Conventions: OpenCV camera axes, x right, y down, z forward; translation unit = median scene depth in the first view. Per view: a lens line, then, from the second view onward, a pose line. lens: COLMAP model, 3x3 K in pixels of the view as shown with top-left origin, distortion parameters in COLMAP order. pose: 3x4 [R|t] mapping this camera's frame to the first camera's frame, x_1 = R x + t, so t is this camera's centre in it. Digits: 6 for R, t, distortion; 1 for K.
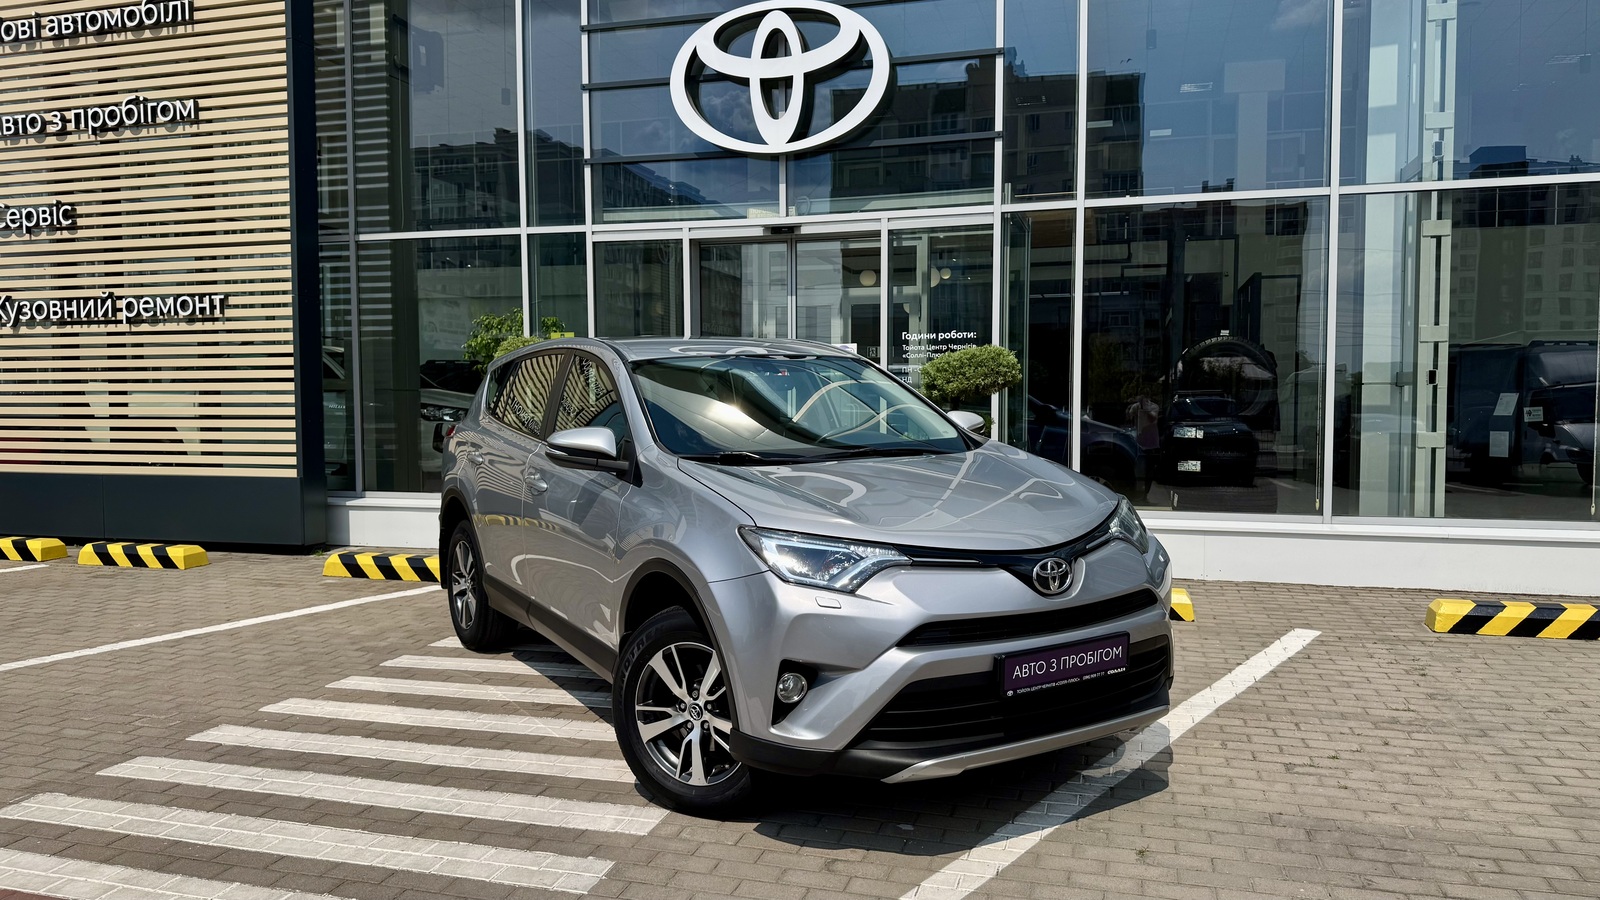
lens RADIAL K [[1114.3, 0, 801.7], [0, 1114.3, 451.4], [0, 0, 1]] dist [0.024955, -0.027100]
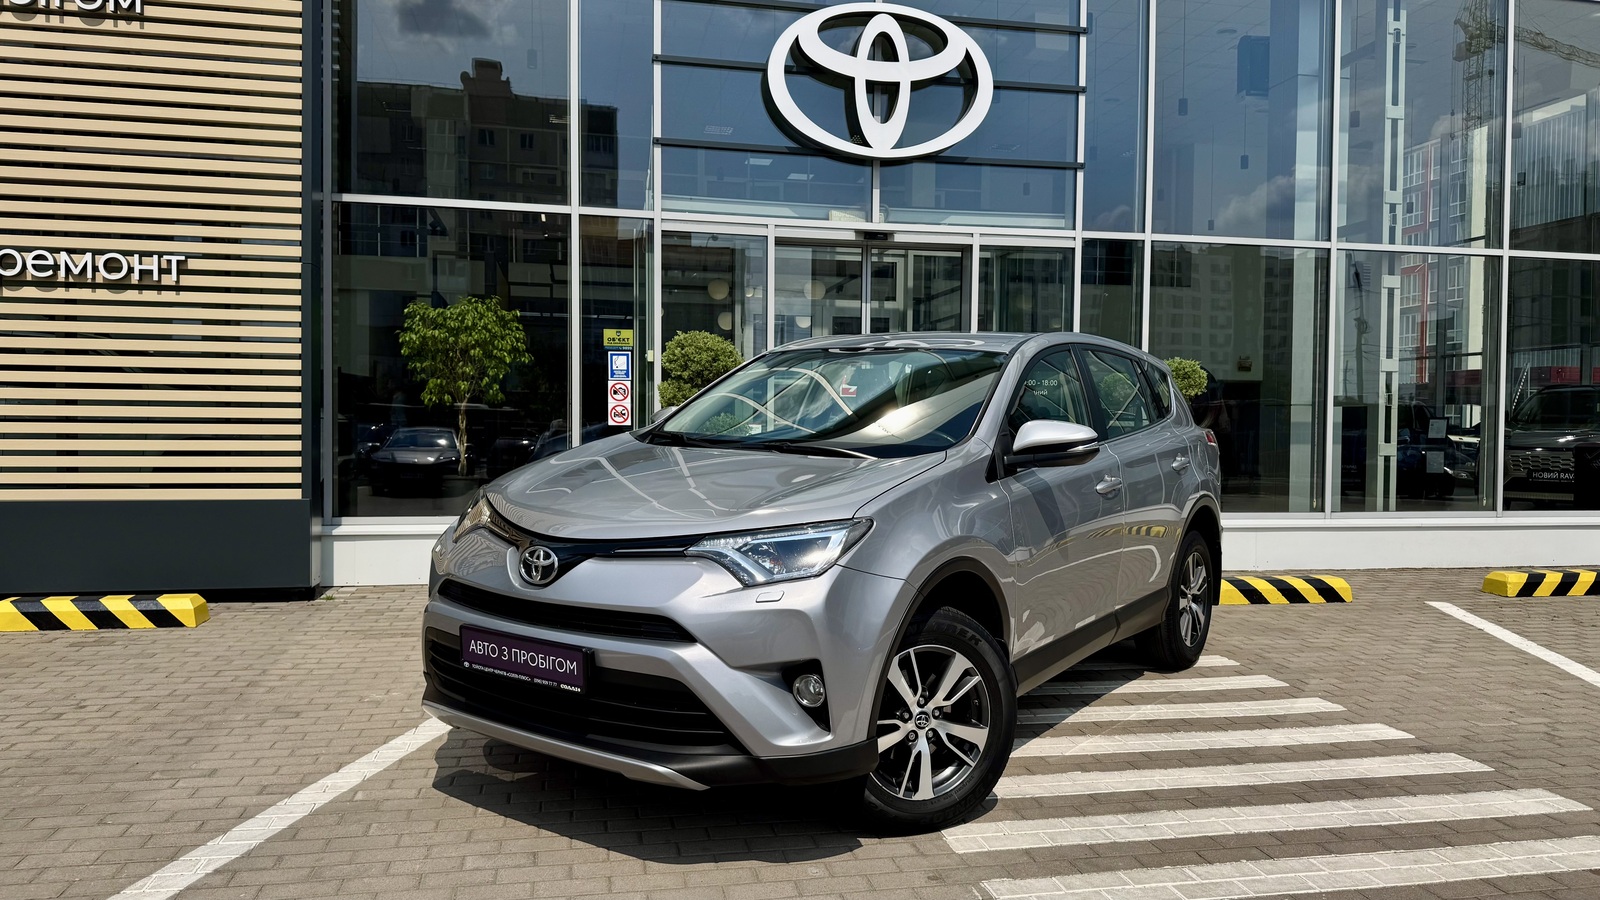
lens RADIAL K [[1114.3, 0, 800.4], [0, 1114.3, 444.4], [0, 0, 1]] dist [0.024955, -0.027100]
pose [[0.887788, 0.003649, 0.460237, -0.523745], [0.010251, 0.999564, -0.027700, 0.010683], [-0.460138, 0.029309, 0.887364, 0.166660]]
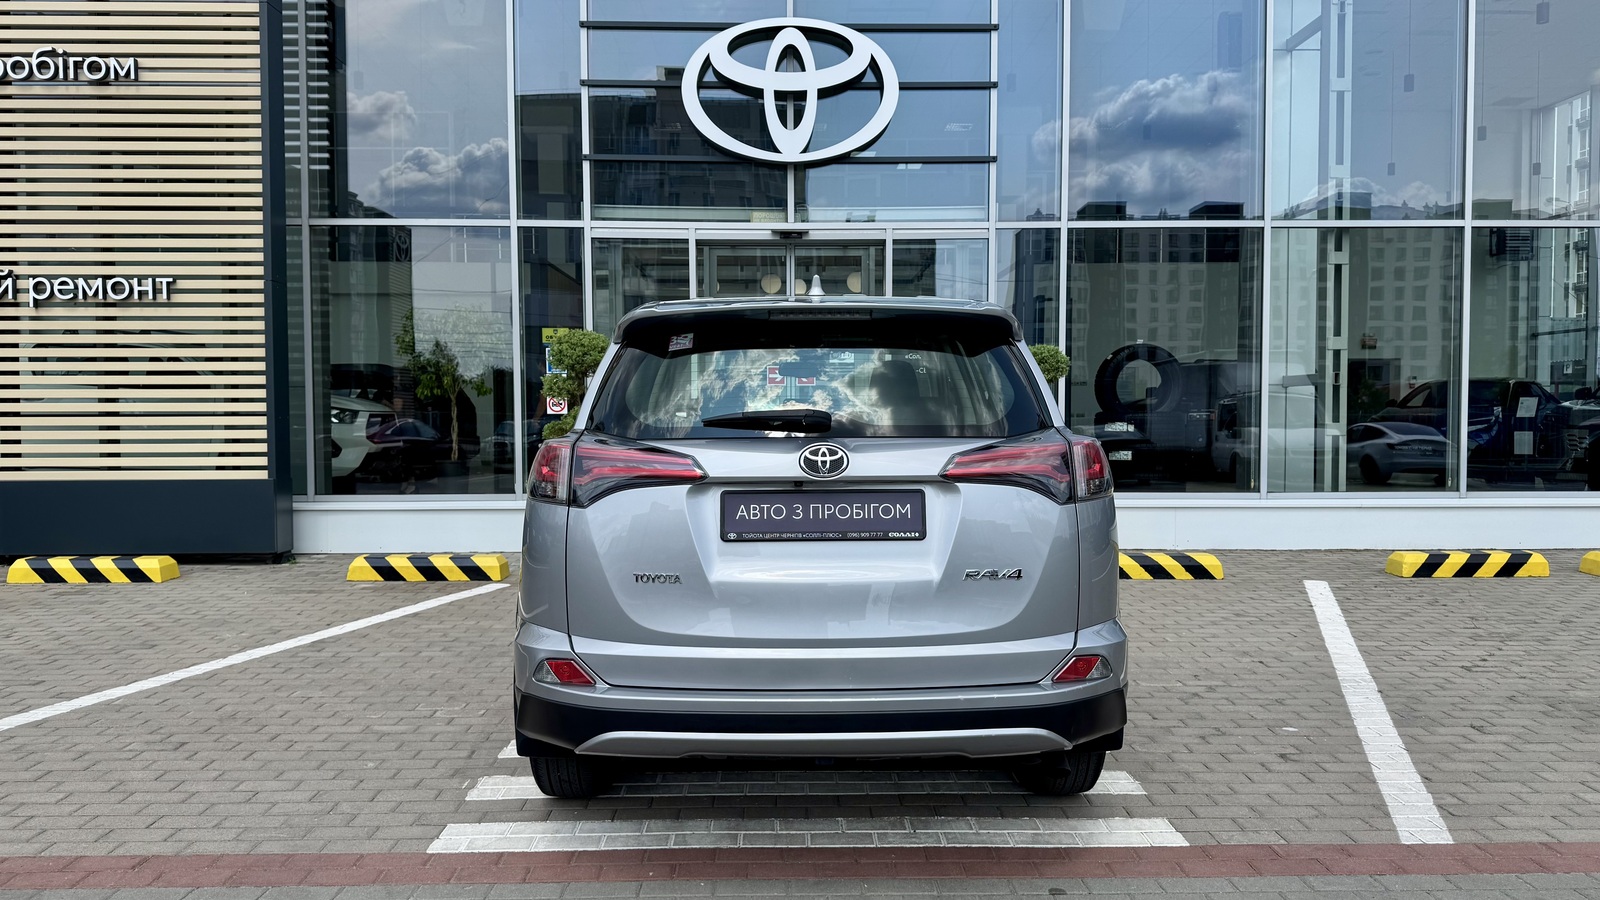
lens RADIAL K [[1114.3, 0, 799.2], [0, 1114.3, 447.0], [0, 0, 1]] dist [0.024955, -0.027100]
pose [[0.955552, -0.008471, 0.294700, -0.319597], [0.014072, 0.999758, -0.016890, 0.019137], [-0.294486, 0.020286, 0.955440, -0.001915]]
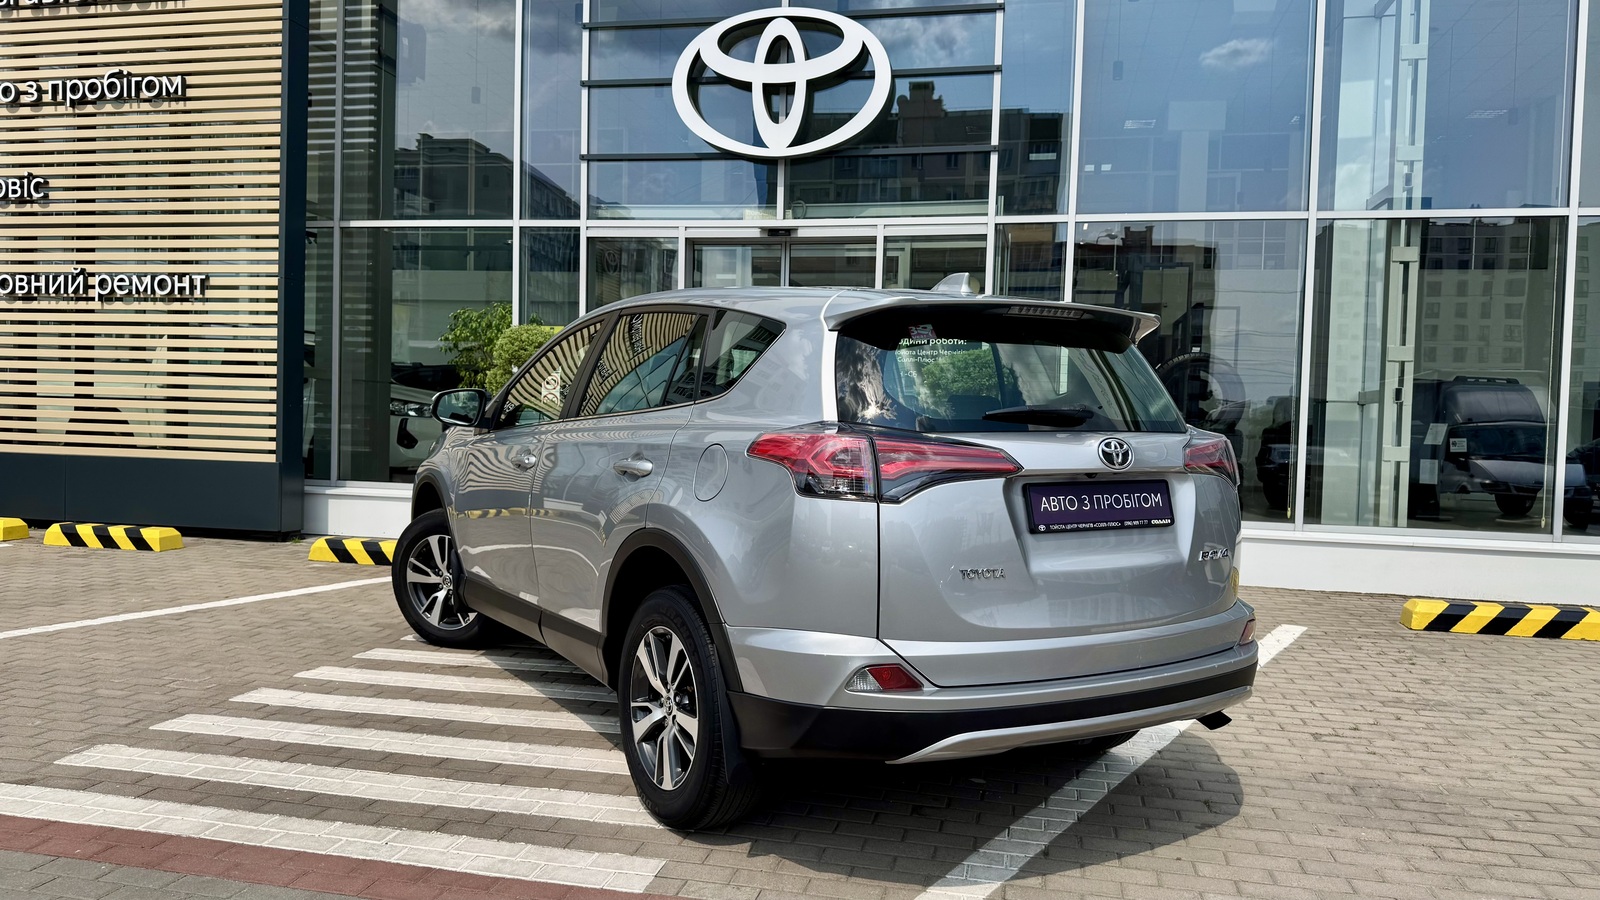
lens RADIAL K [[1114.3, 0, 795.1], [0, 1114.3, 455.5], [0, 0, 1]] dist [0.024955, -0.027100]
pose [[0.997287, 0.029231, 0.067561, -0.065309], [-0.027983, 0.999421, -0.019351, 0.024378], [-0.068088, 0.017408, 0.997527, -0.013402]]
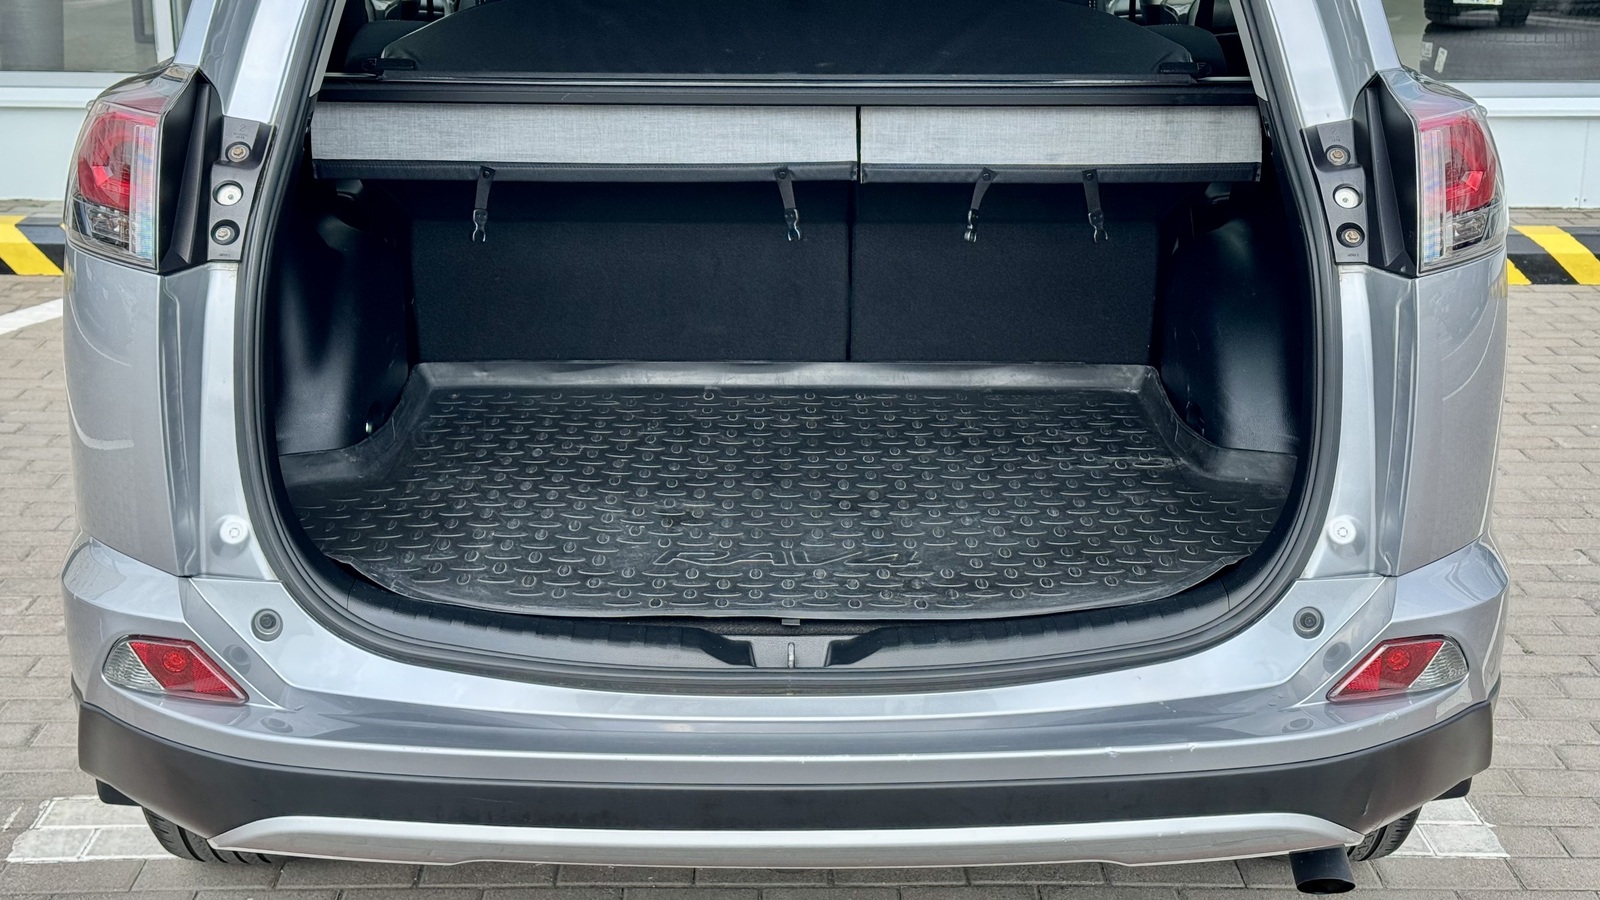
lens RADIAL K [[2217.1, 0, 800.2], [0, 2217.1, 458.7], [0, 0, 1]] dist [0.110909, 0.000000]
pose [[0.954958, -0.067776, 0.288898, -0.293997], [0.003349, 0.975966, 0.217896, -0.006710], [-0.296723, -0.207114, 0.932233, 0.055902]]
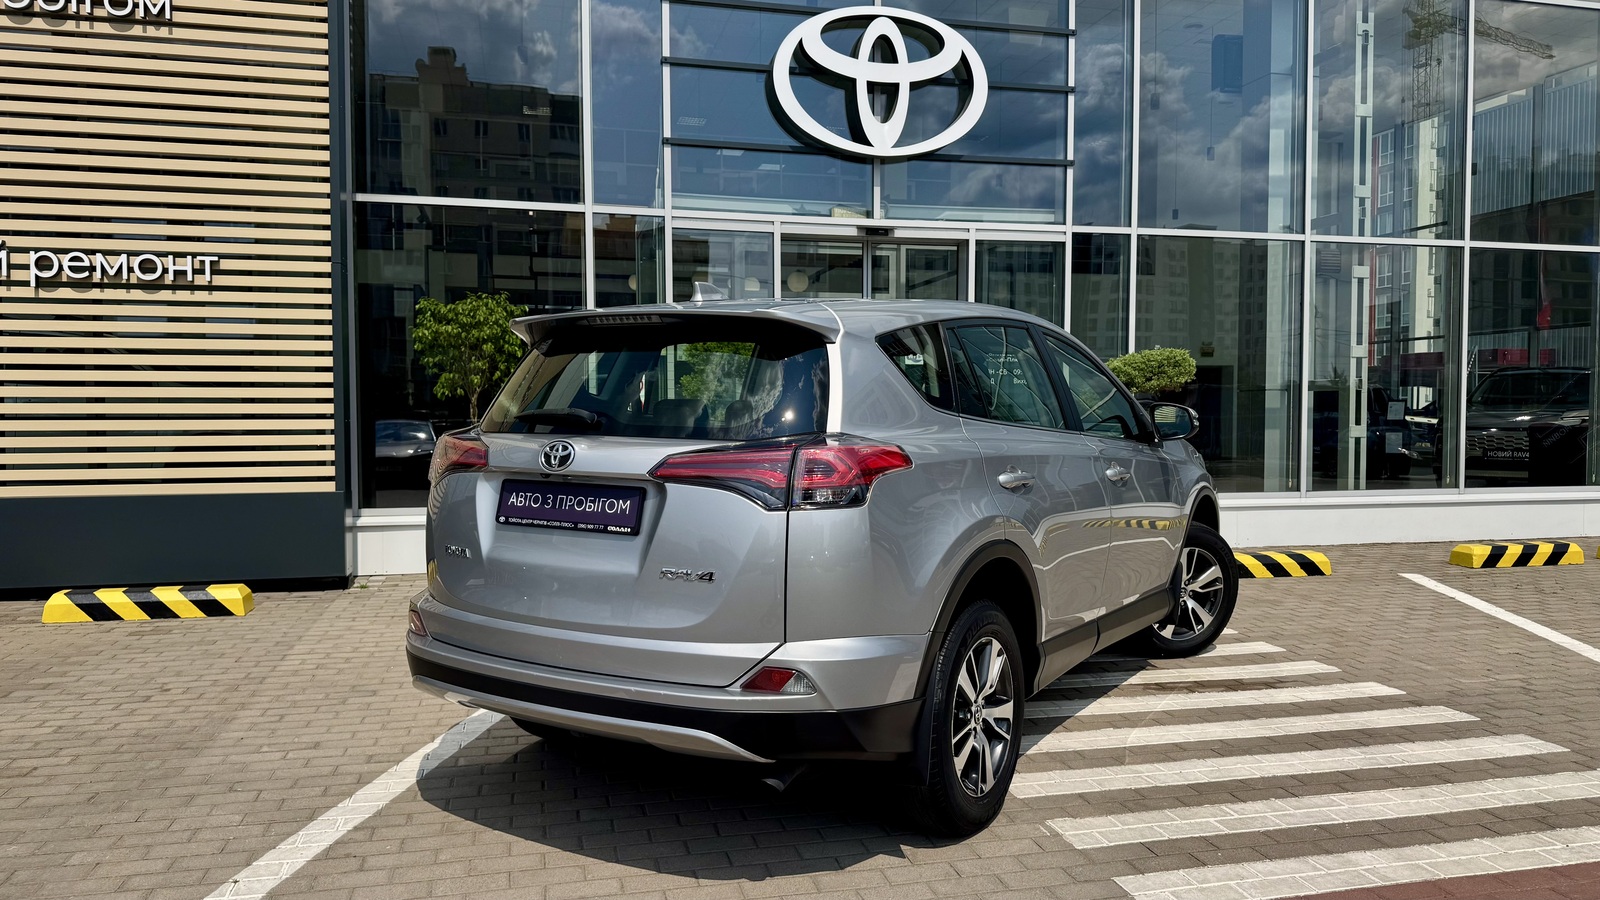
lens RADIAL K [[1114.3, 0, 799.3], [0, 1114.3, 449.7], [0, 0, 1]] dist [0.024955, -0.027100]
pose [[0.870623, -0.014067, 0.491749, -0.579848], [0.022649, 0.999677, -0.011503, 0.010337], [-0.491429, 0.021152, 0.870661, 0.152497]]
